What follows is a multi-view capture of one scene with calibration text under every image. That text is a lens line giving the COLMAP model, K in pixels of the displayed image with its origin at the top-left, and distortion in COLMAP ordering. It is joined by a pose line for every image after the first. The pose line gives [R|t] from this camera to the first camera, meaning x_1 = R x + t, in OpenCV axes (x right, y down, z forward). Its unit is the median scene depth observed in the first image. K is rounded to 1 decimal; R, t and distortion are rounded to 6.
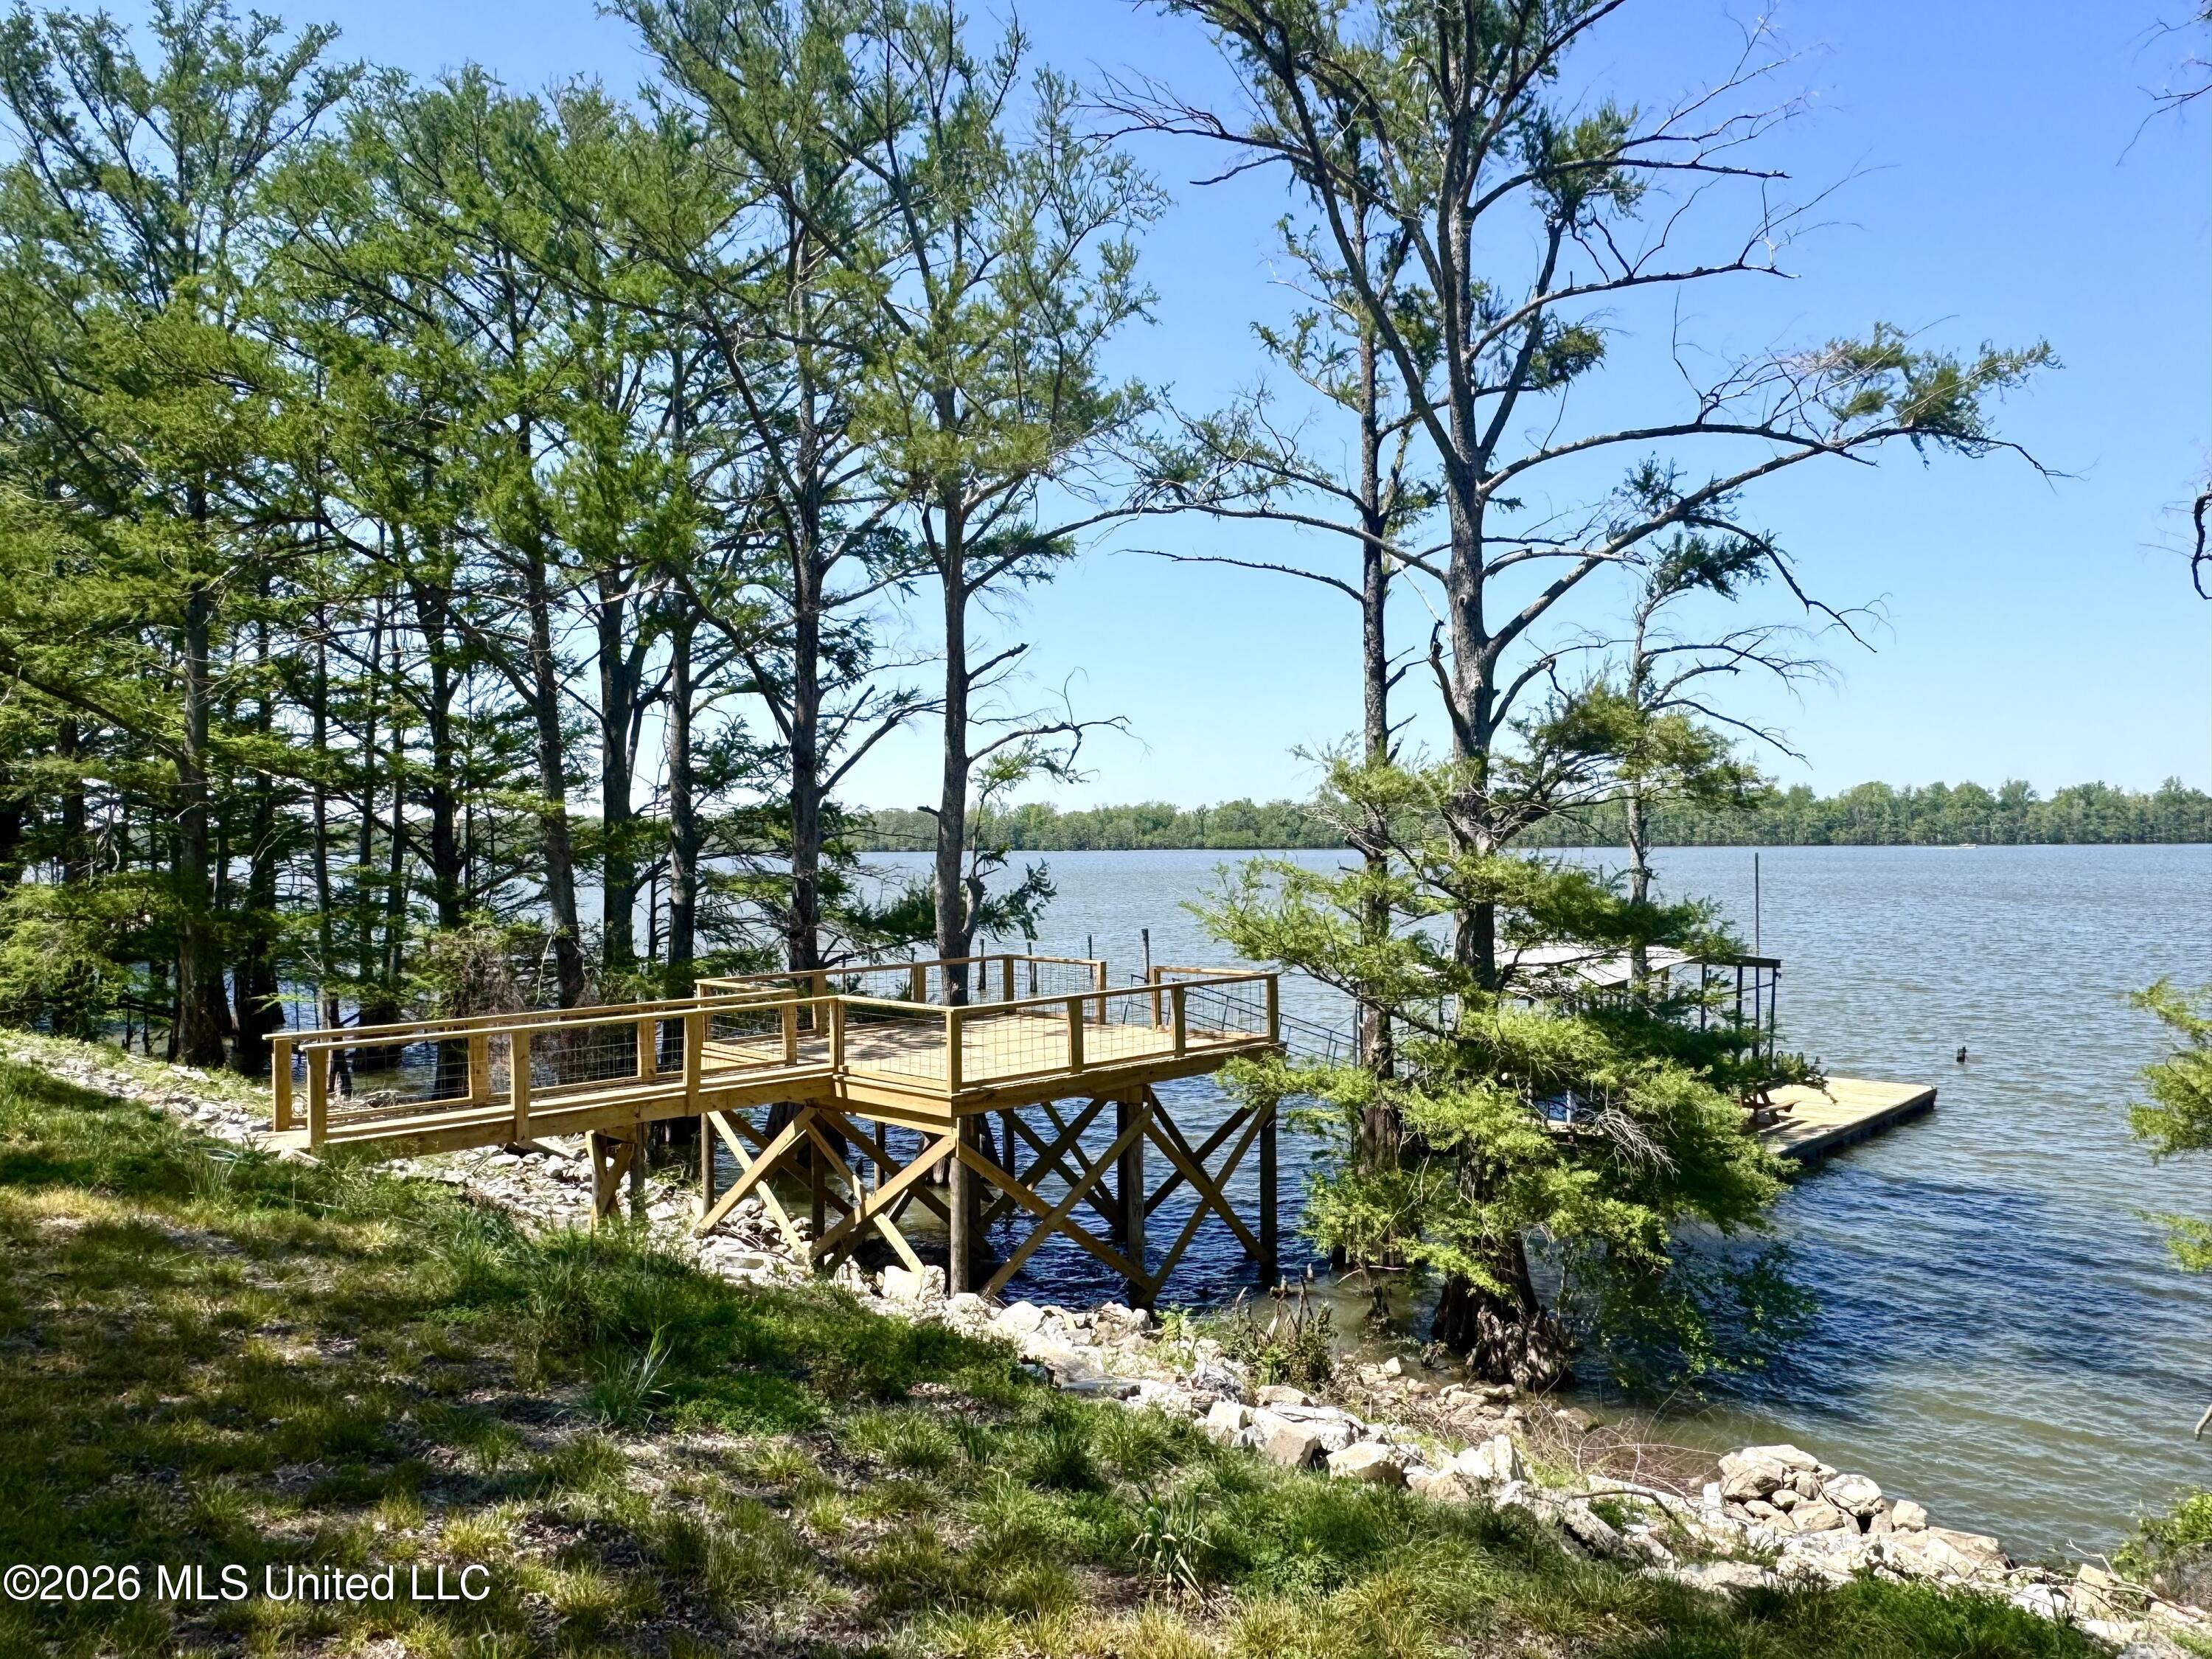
lens RADIAL K [[1548.9, 0, 1095.7], [0, 1548.9, 835.7], [0, 0, 1]] dist [0.021344, -0.001022]
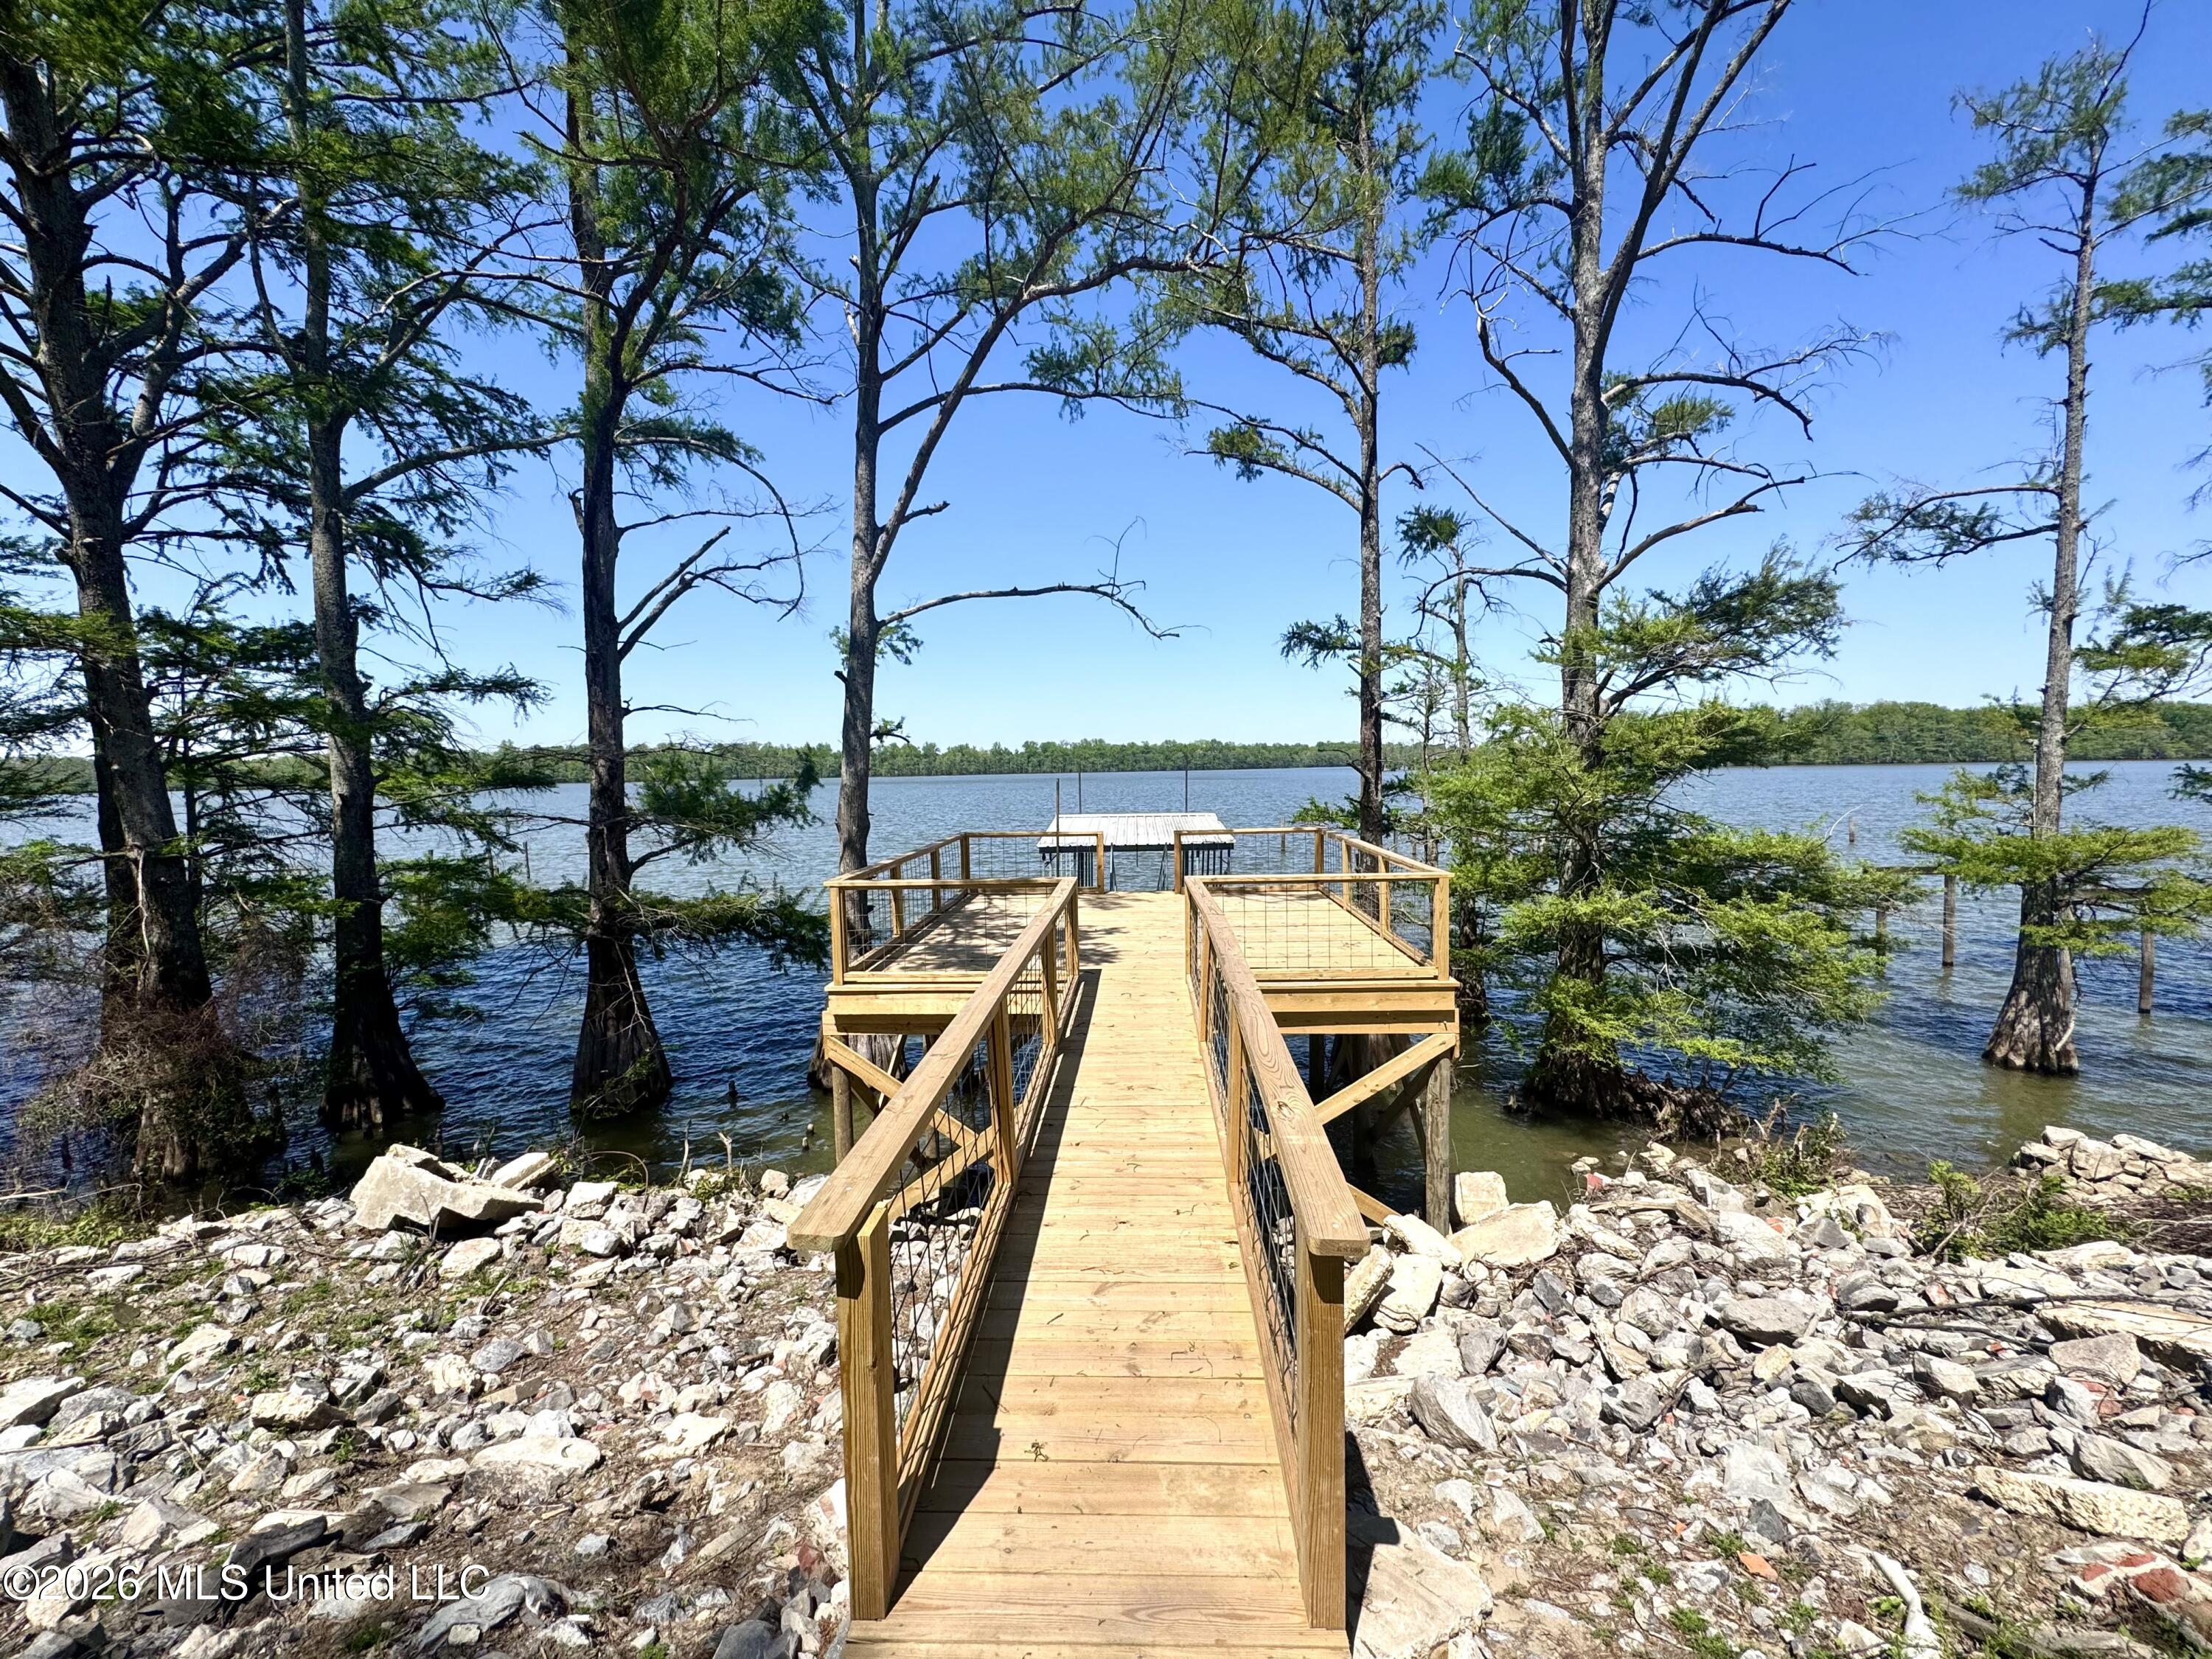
lens RADIAL K [[883.2, 0, 1104.9], [0, 883.2, 826.9], [0, 0, 1]] dist [-0.002551, 0.000076]
pose [[0.735392, -0.045575, 0.676107, -0.463989], [0.003638, 0.997987, 0.063316, 0.053265], [-0.677632, -0.044102, 0.734078, 0.711933]]
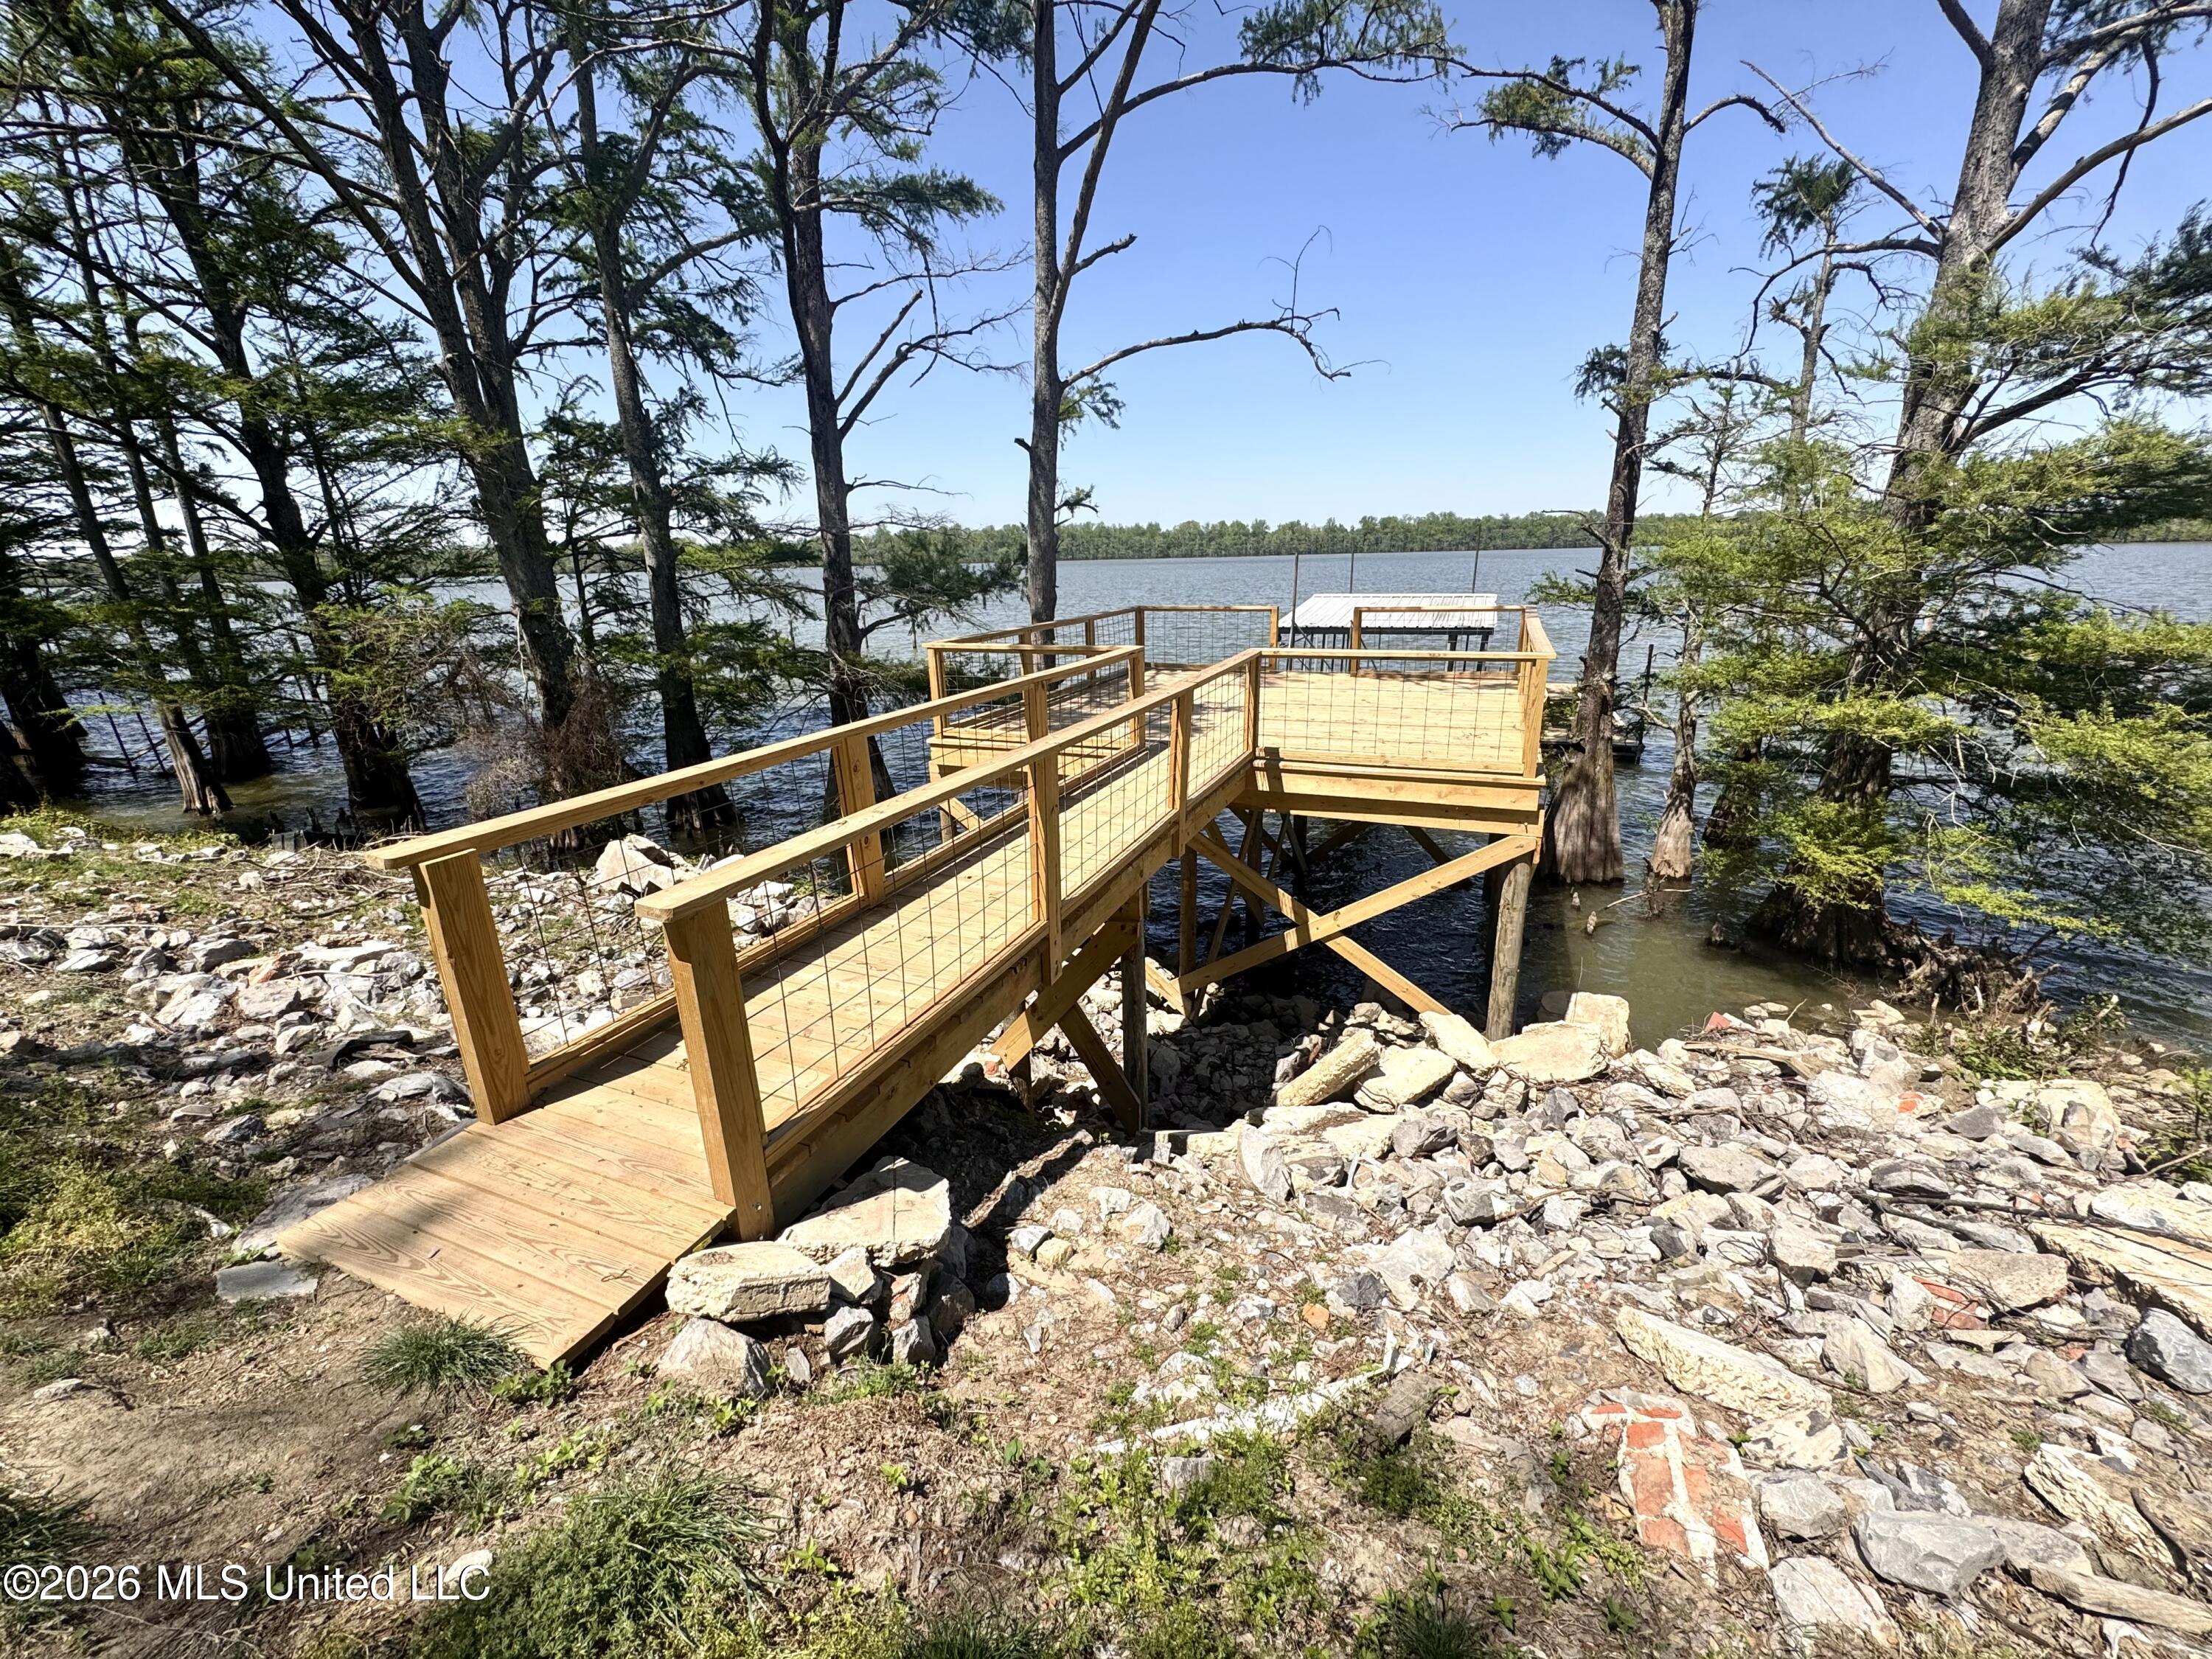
lens RADIAL K [[883.2, 0, 1106.5], [0, 883.2, 824.8], [0, 0, 1]] dist [-0.002551, 0.000076]
pose [[0.927041, -0.118779, 0.355649, -0.366098], [0.009619, 0.955721, 0.294116, 0.061555], [-0.374836, -0.269237, 0.887135, 0.642857]]
